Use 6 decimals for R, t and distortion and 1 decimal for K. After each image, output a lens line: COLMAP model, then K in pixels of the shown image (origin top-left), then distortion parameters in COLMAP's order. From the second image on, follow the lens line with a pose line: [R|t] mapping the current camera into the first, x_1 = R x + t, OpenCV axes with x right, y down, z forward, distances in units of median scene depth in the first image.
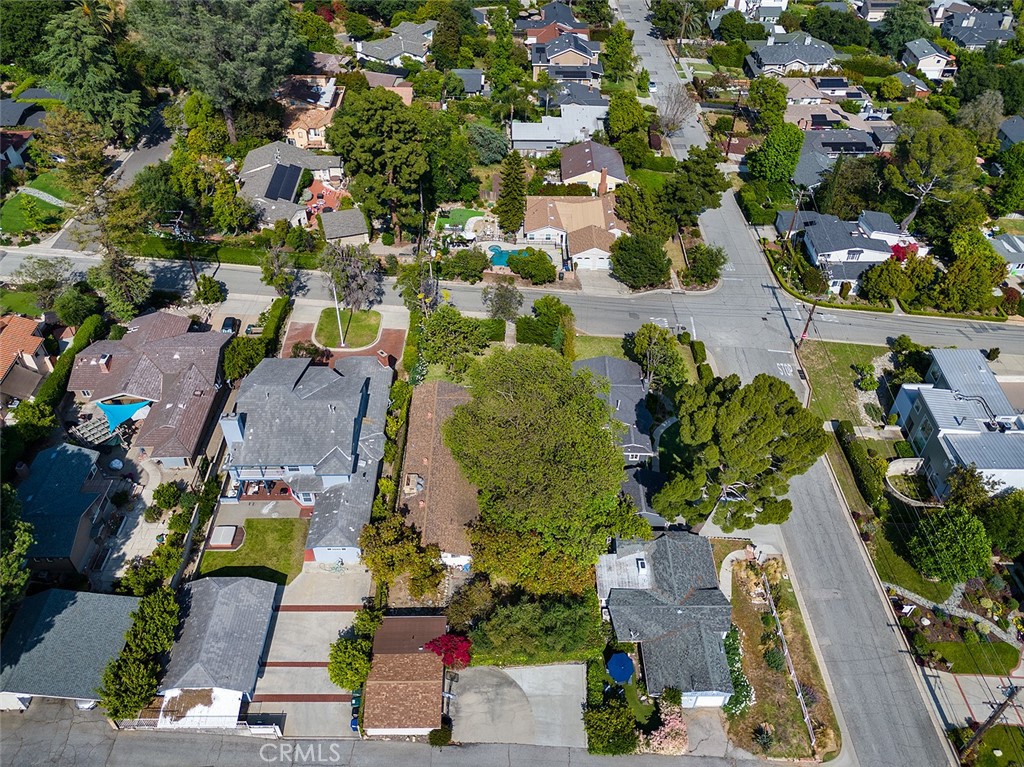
lens RADIAL K [[816.0, 0, 512.0], [0, 816.0, 383.5], [0, 0, 1]] dist [0.064954, -0.055975]
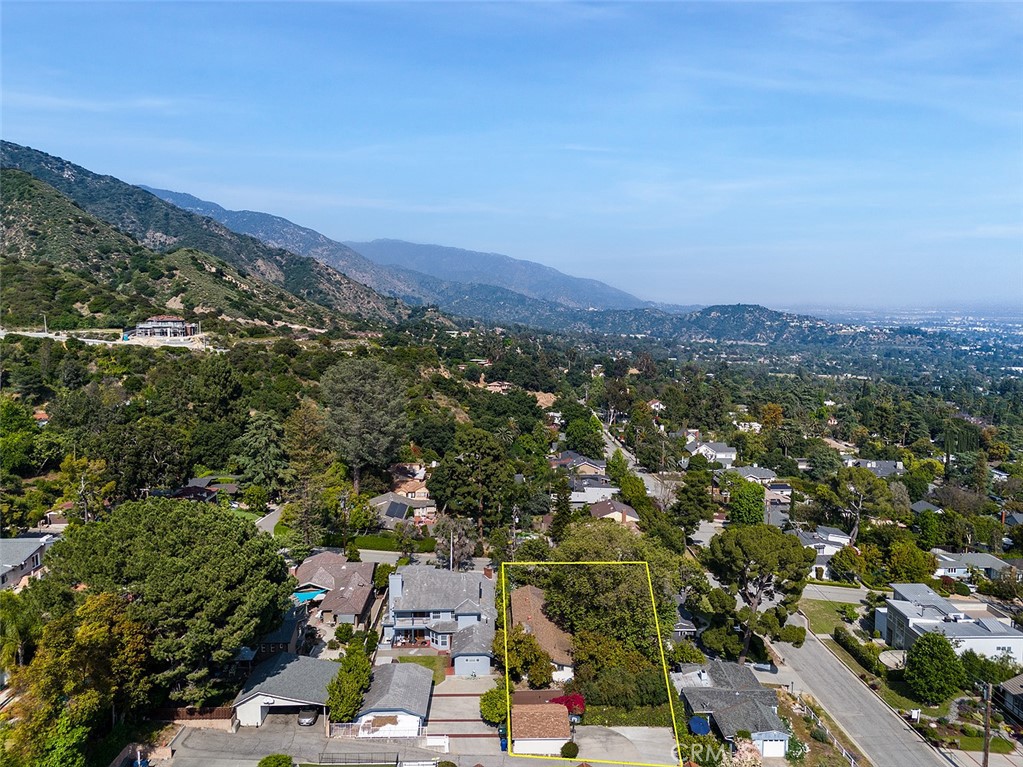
lens RADIAL K [[766.5, 0, 511.5], [0, 766.5, 383.5], [0, 0, 1]] dist [0.063107, -0.051908]
pose [[0.999827, -0.012719, 0.013563, -0.150545], [0.018298, 0.802659, -0.596158, 0.551637], [-0.003304, 0.596303, 0.802753, -0.259753]]
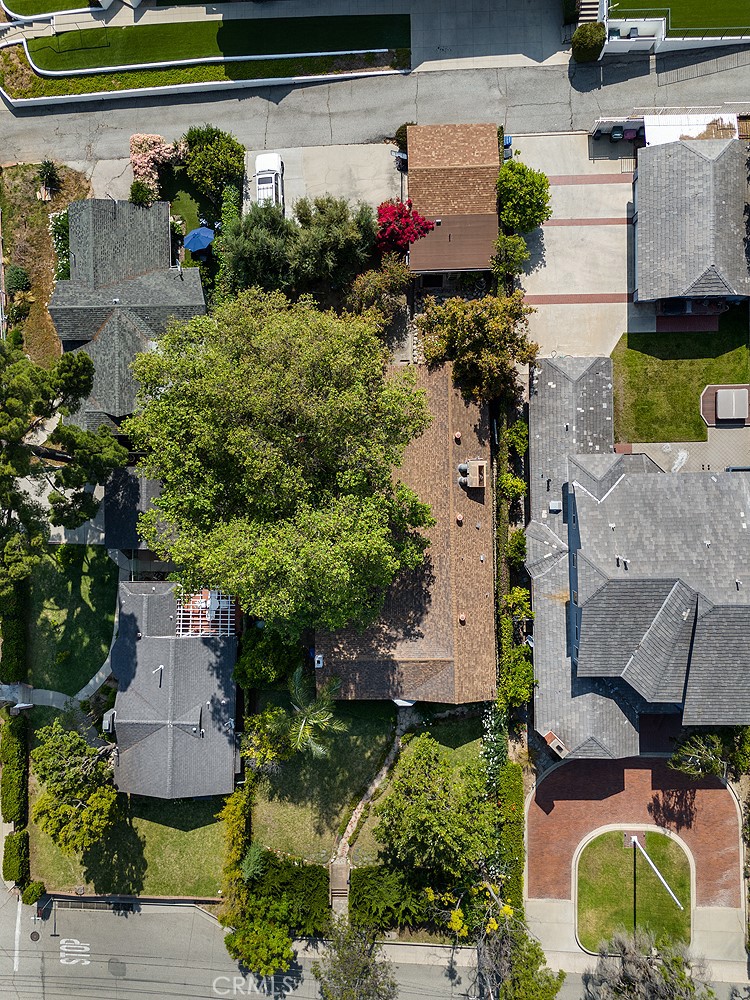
lens RADIAL K [[749.2, 0, 375.0], [0, 749.2, 500.0], [0, 0, 1]] dist [0.063107, -0.051908]
pose [[-0.999767, 0.011472, 0.018302, -0.049511], [0.005656, -0.678722, 0.734374, -0.344384], [0.020846, 0.734306, 0.678498, 0.585767]]
